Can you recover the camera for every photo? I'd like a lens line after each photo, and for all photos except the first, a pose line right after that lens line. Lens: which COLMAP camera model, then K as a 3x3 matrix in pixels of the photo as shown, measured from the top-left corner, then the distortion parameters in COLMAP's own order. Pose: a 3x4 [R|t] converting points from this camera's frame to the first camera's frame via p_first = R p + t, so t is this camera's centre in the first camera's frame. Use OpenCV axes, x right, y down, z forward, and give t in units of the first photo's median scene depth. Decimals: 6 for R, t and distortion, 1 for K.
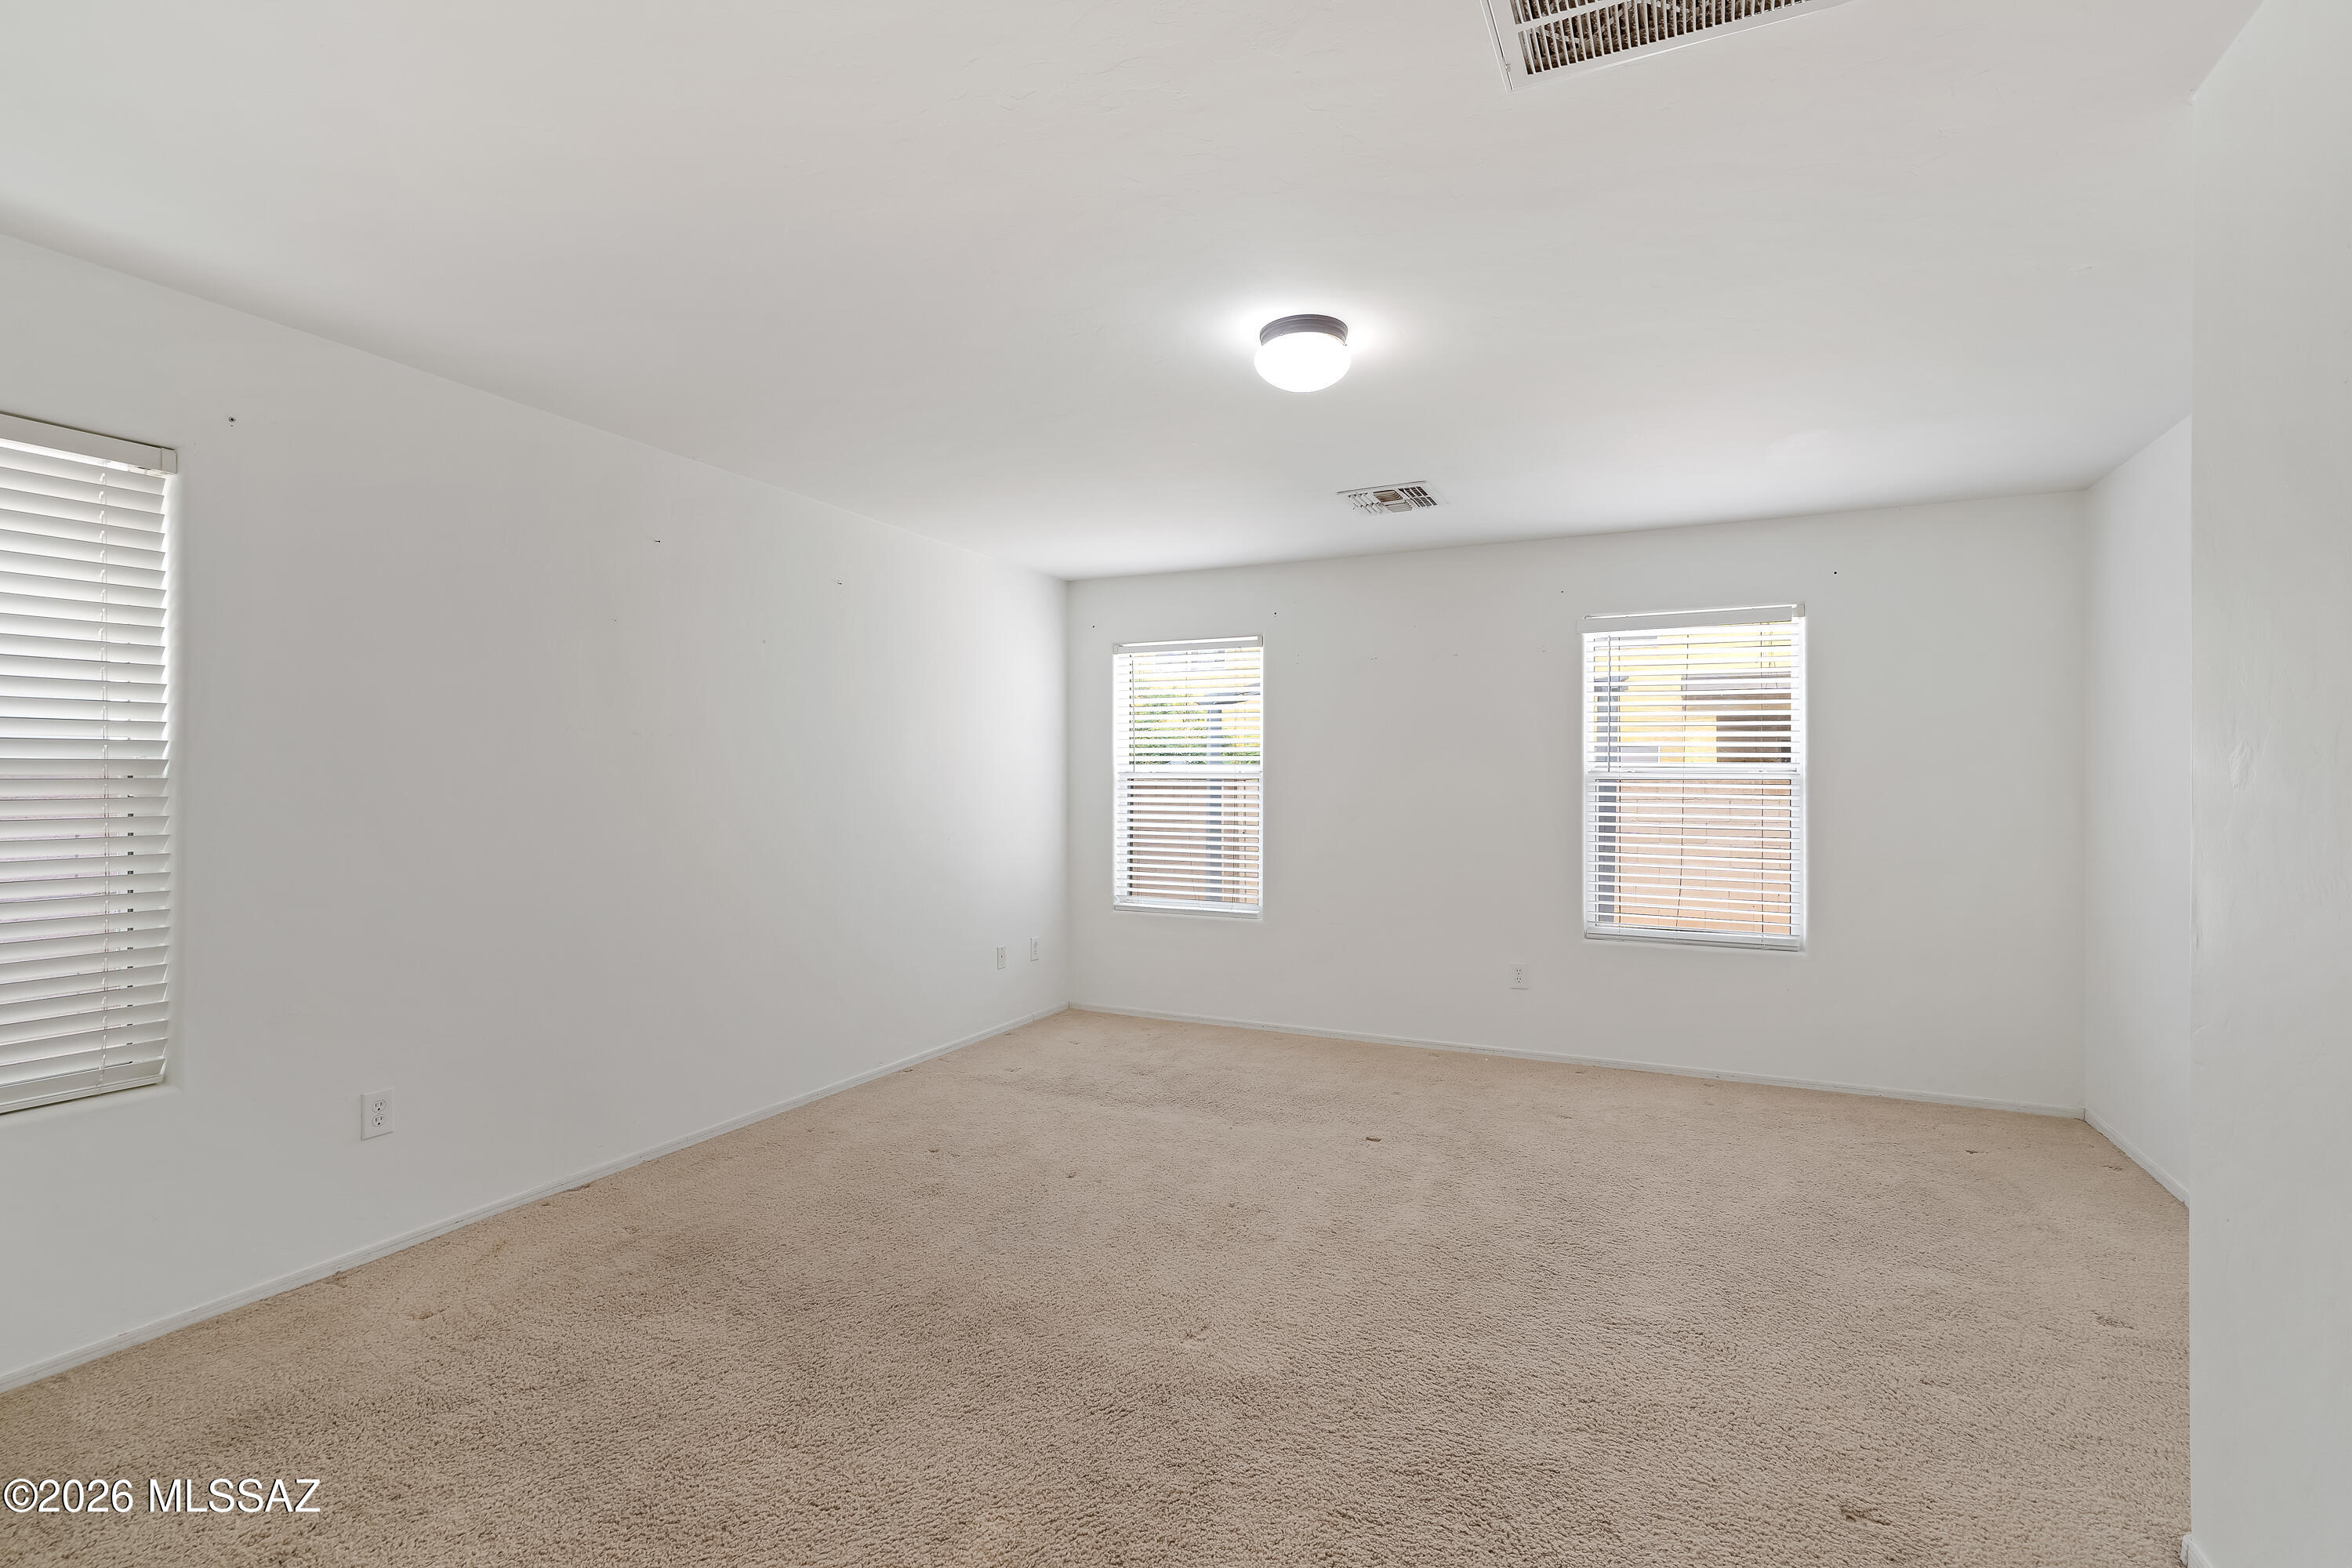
lens RADIAL K [[1082.9, 0, 1170.2], [0, 1082.9, 781.6], [0, 0, 1]] dist [-0.000251, 0.000264]
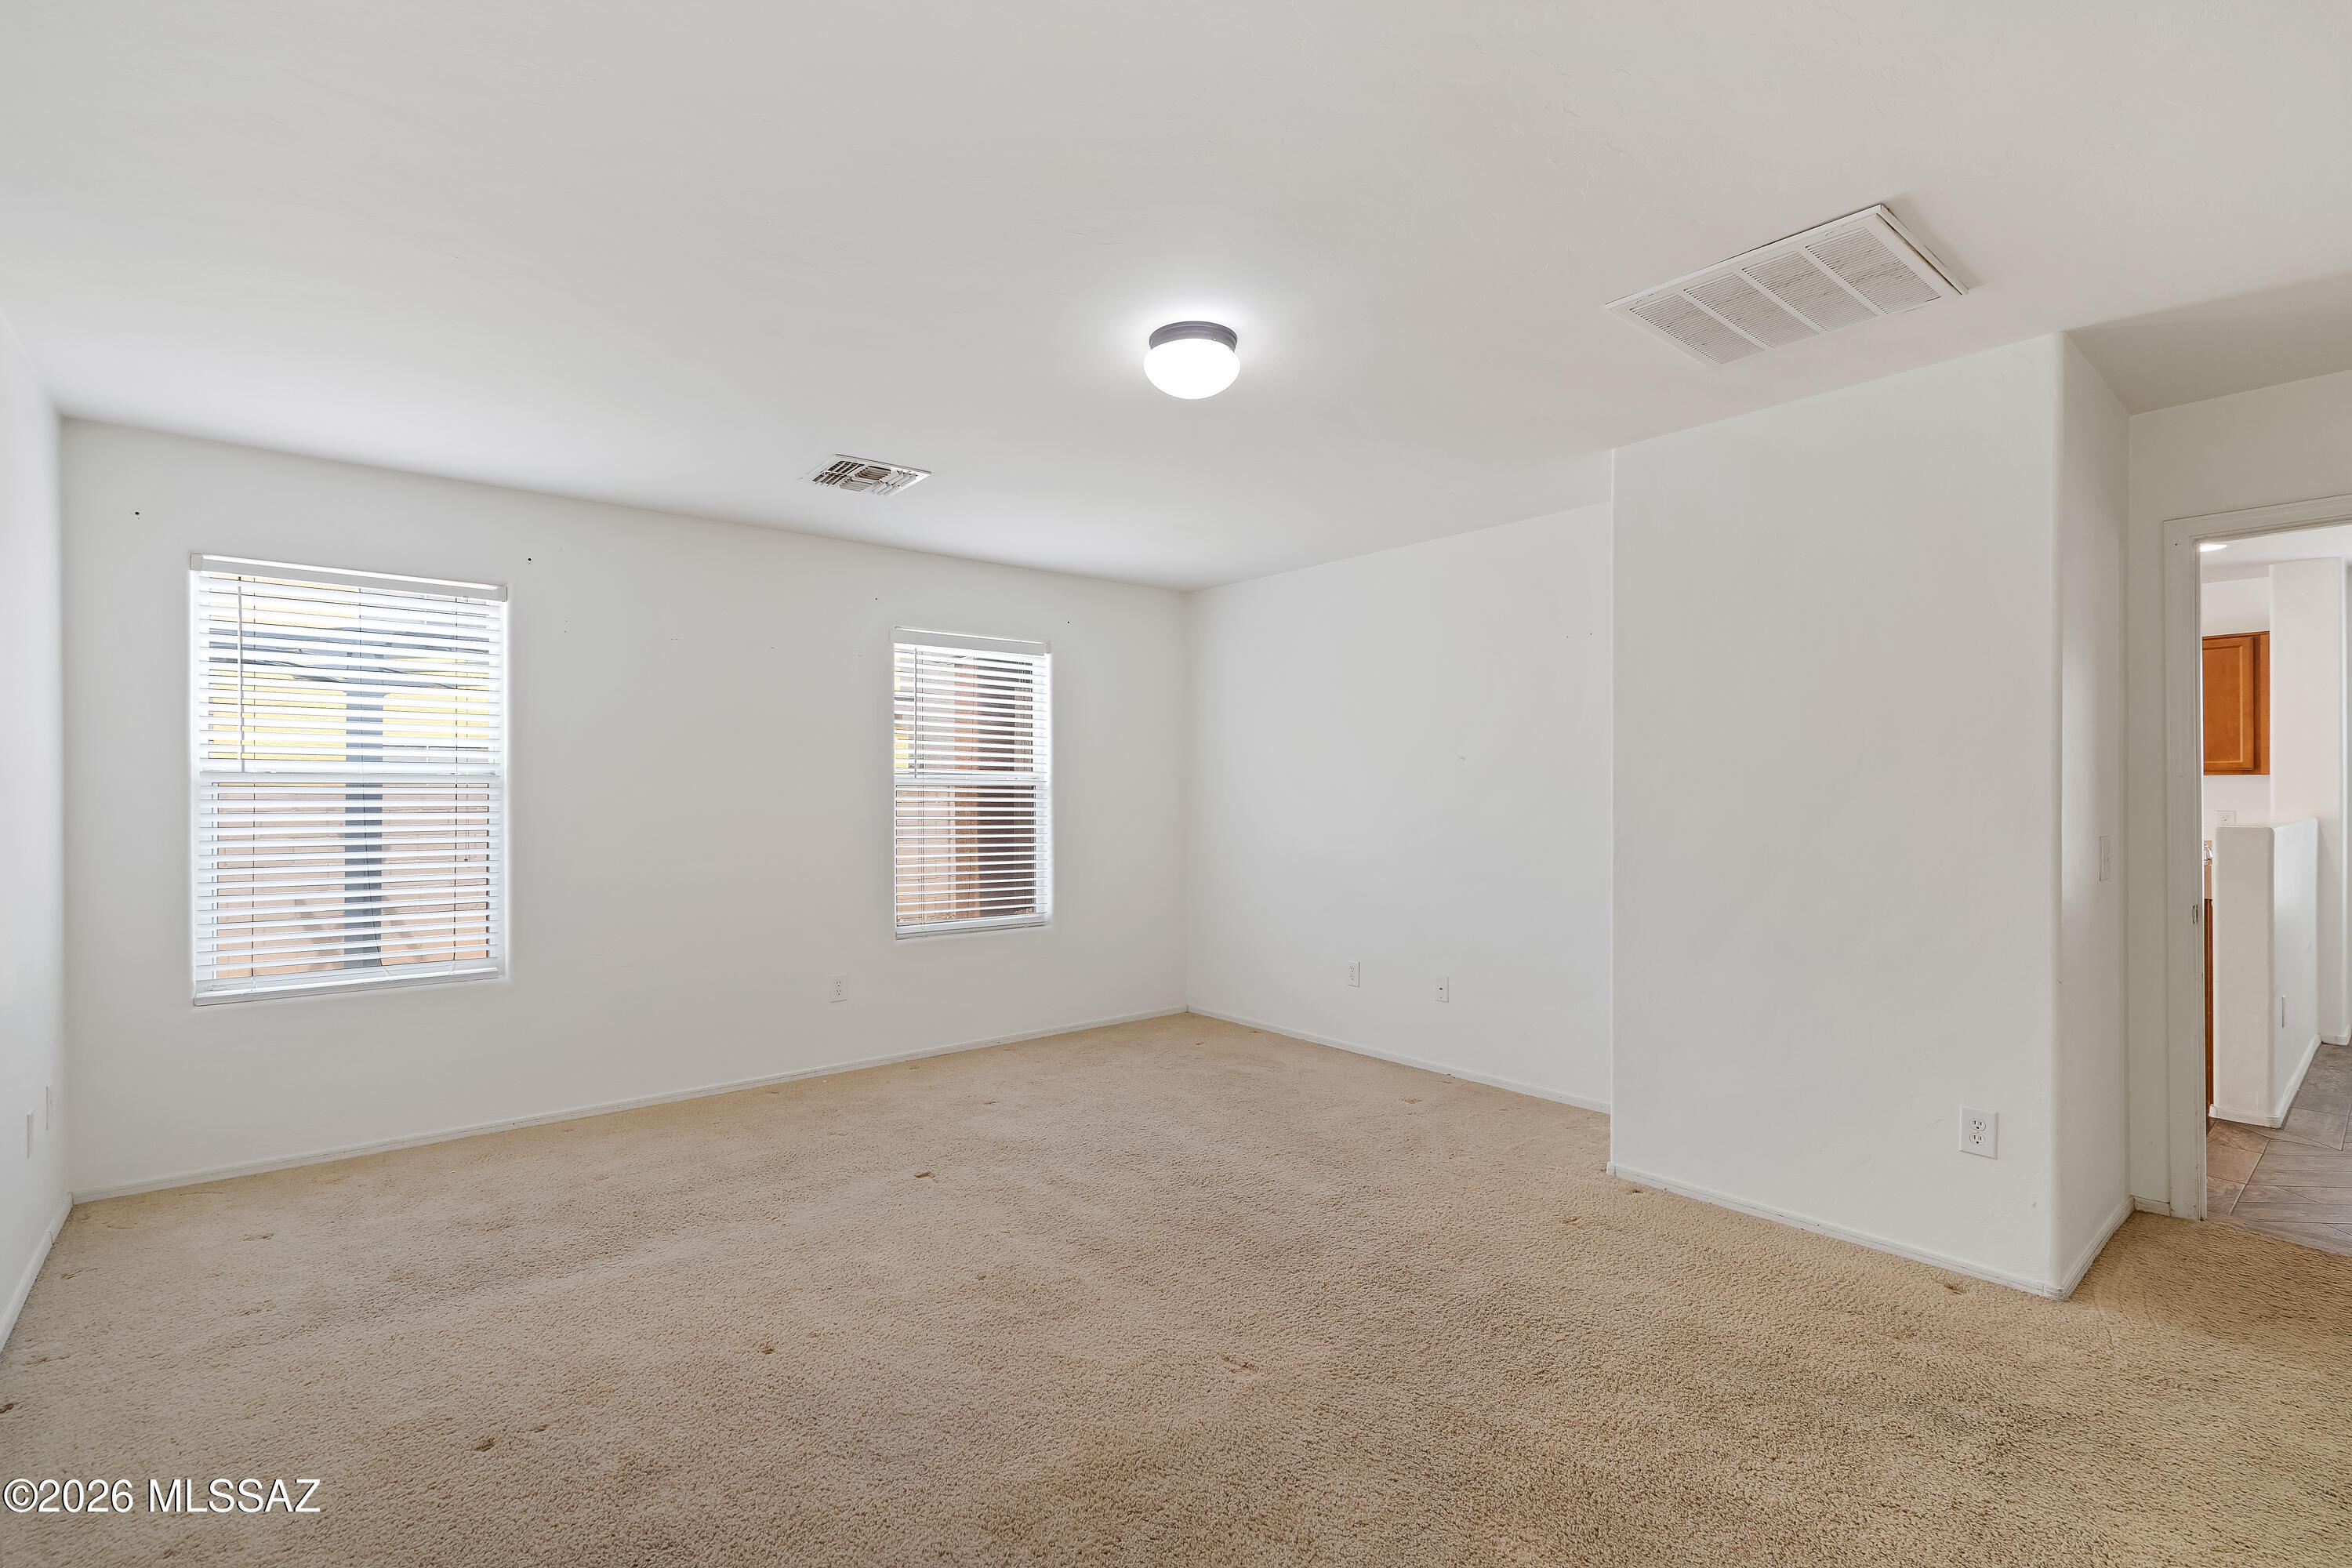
lens RADIAL K [[1082.9, 0, 1174.8], [0, 1082.9, 780.2], [0, 0, 1]] dist [-0.000251, 0.000264]
pose [[0.404675, 0.003901, 0.914452, -0.521823], [-0.001310, 0.999992, -0.003685, -0.003668], [-0.914460, 0.000293, 0.404677, 0.391480]]
